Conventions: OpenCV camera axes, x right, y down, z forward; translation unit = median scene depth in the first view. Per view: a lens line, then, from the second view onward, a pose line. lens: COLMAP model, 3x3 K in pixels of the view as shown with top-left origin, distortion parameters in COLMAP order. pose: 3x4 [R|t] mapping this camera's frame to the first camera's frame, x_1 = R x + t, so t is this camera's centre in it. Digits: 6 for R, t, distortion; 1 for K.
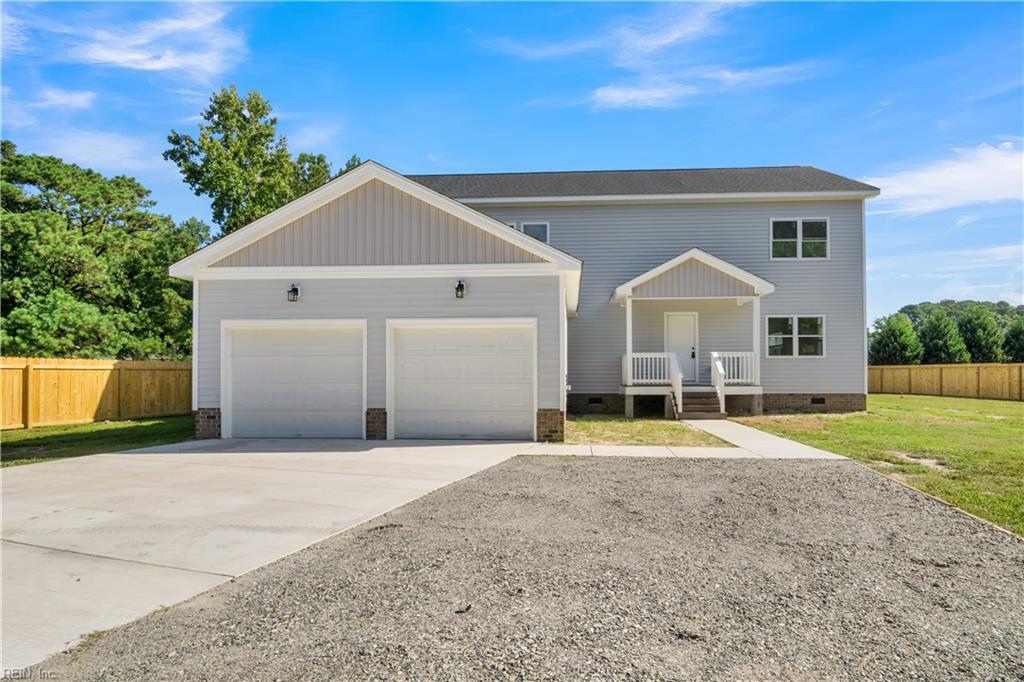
lens RADIAL K [[574.3, 0, 513.6], [0, 574.3, 335.3], [0, 0, 1]] dist [-0.002205, -0.000540]
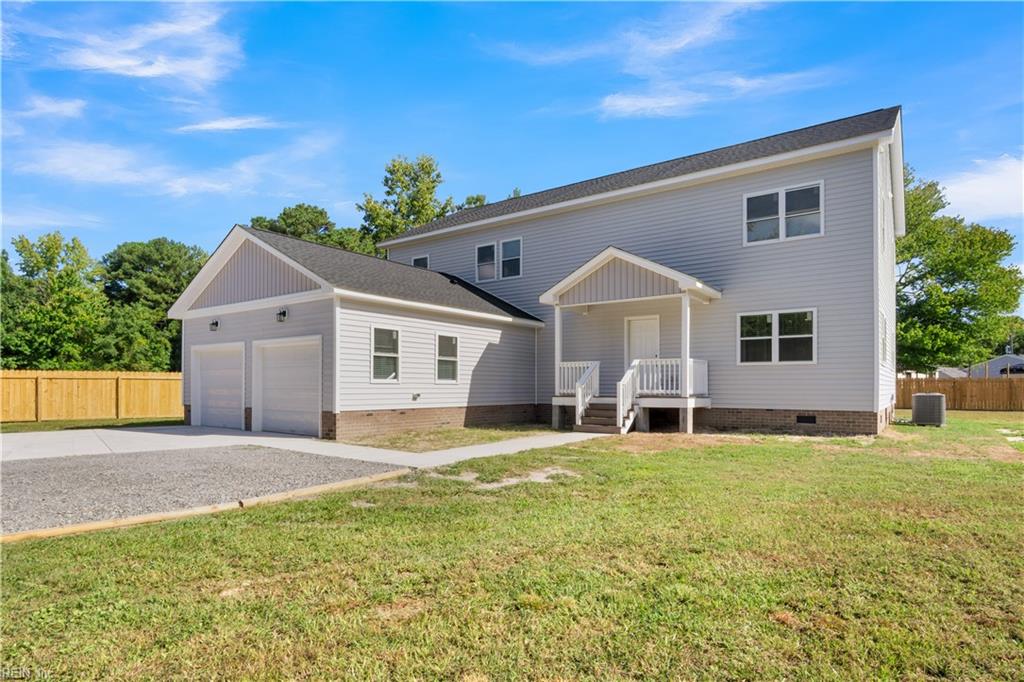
lens RADIAL K [[574.3, 0, 533.3], [0, 574.3, 345.8], [0, 0, 1]] dist [-0.002205, -0.000540]
pose [[0.834990, -0.033509, -0.549244, 0.656310], [0.031647, 0.999416, -0.012864, 0.013307], [0.549354, -0.006641, 0.835563, 0.149583]]
